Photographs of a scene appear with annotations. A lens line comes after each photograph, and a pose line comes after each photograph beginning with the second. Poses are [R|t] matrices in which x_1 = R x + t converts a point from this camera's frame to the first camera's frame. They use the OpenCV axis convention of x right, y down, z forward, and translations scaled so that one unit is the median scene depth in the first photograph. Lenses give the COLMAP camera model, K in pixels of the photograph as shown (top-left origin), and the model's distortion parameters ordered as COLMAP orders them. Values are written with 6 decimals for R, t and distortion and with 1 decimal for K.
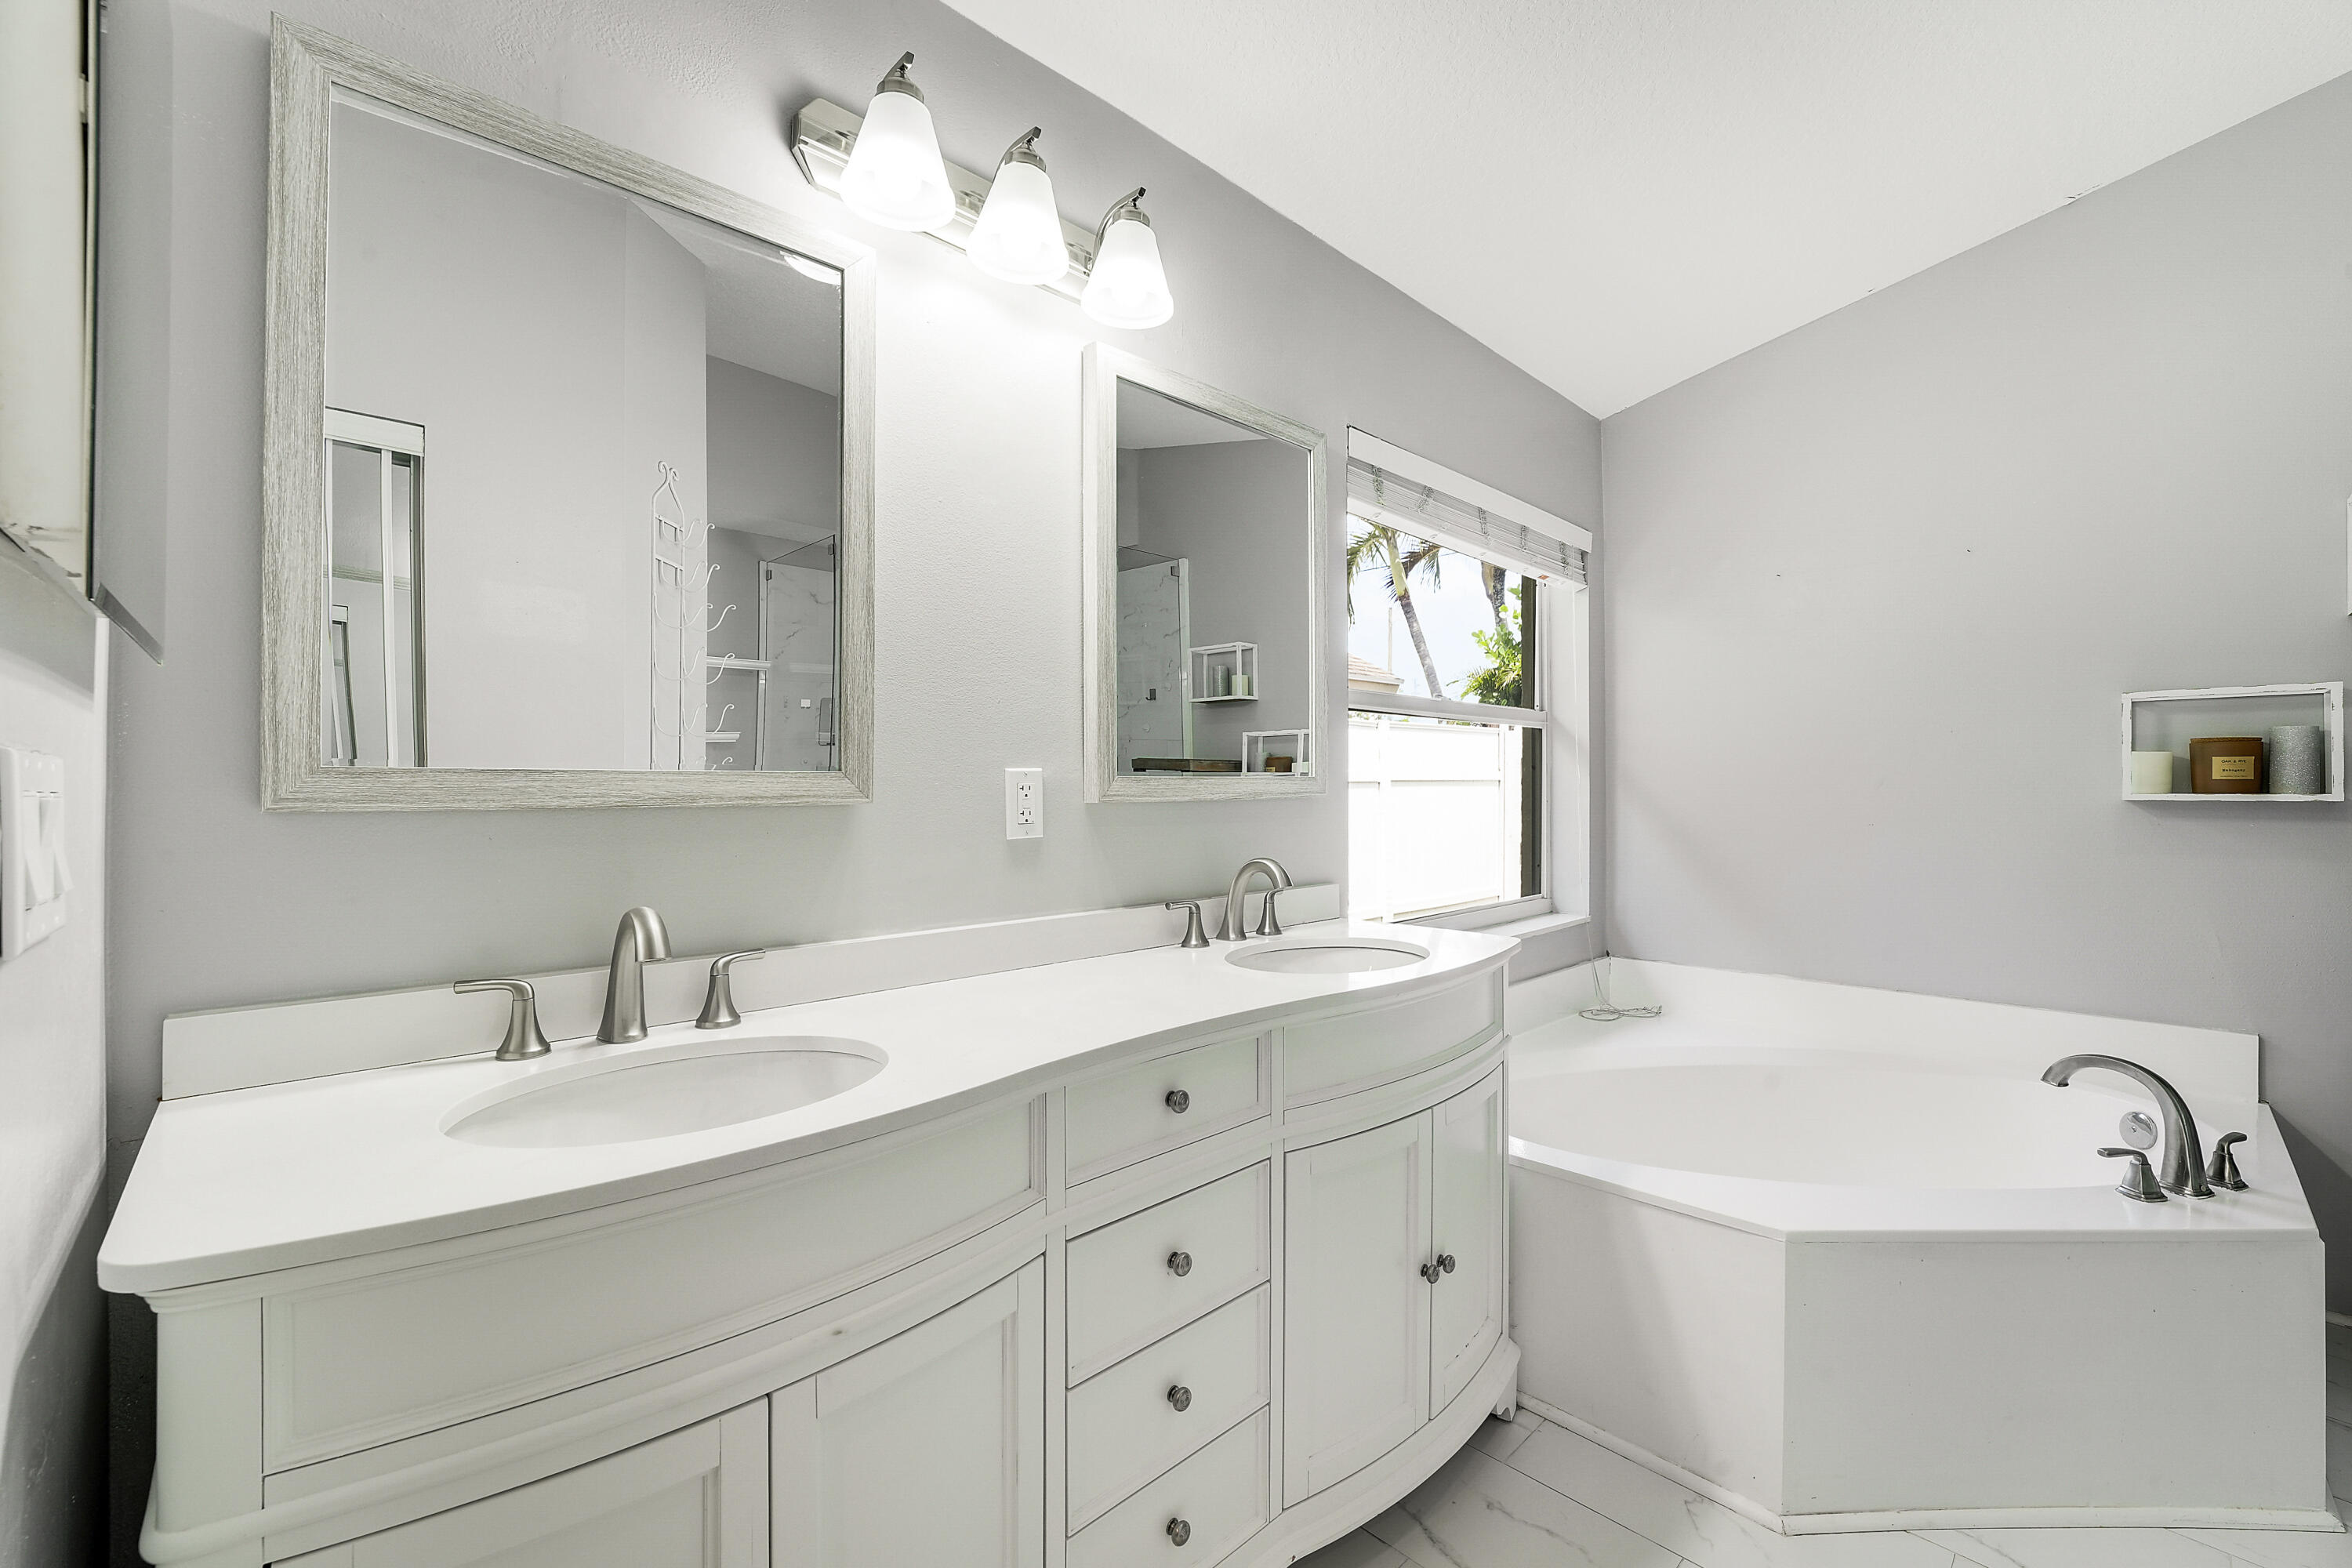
lens RADIAL K [[992.8, 0, 1173.2], [0, 992.8, 778.2], [0, 0, 1]] dist [-0.026333, 0.003706]
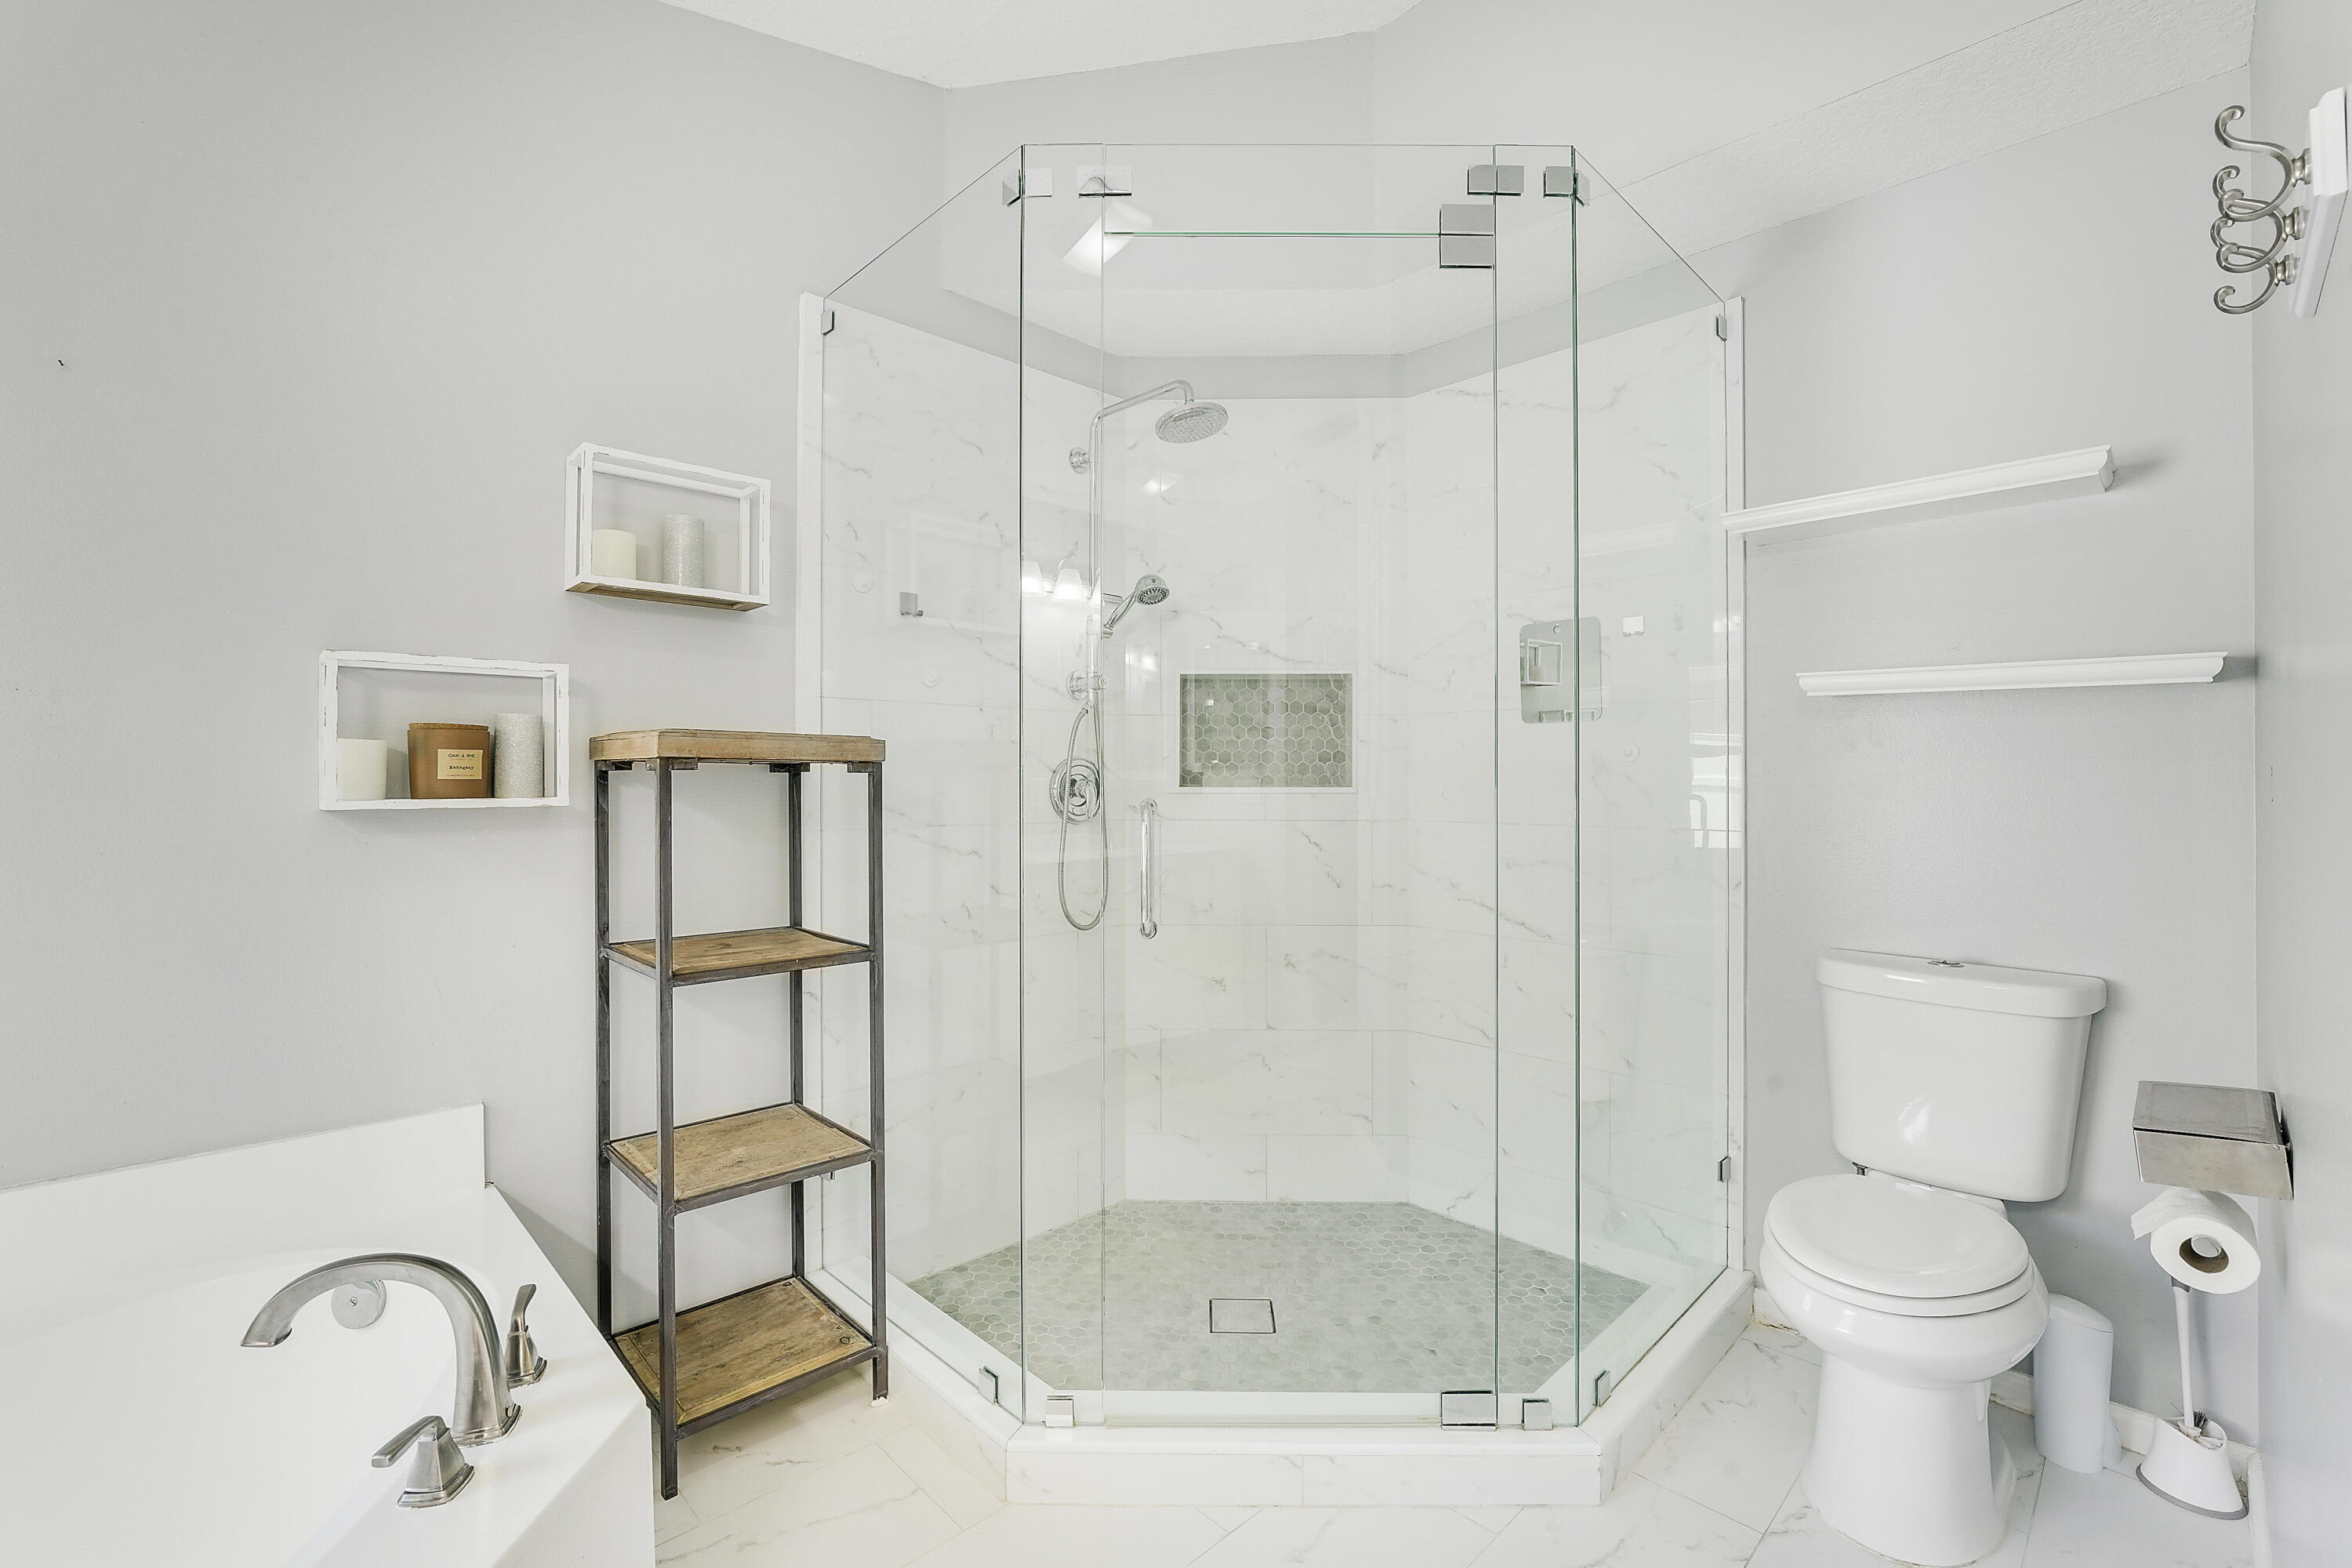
lens RADIAL K [[992.8, 0, 1173.2], [0, 992.8, 778.2], [0, 0, 1]] dist [-0.026333, 0.003706]
pose [[-0.001799, 0.003392, 0.999993, 0.323116], [-0.005534, 0.999979, -0.003402, -0.000600], [-0.999983, -0.005540, -0.001781, 0.438304]]
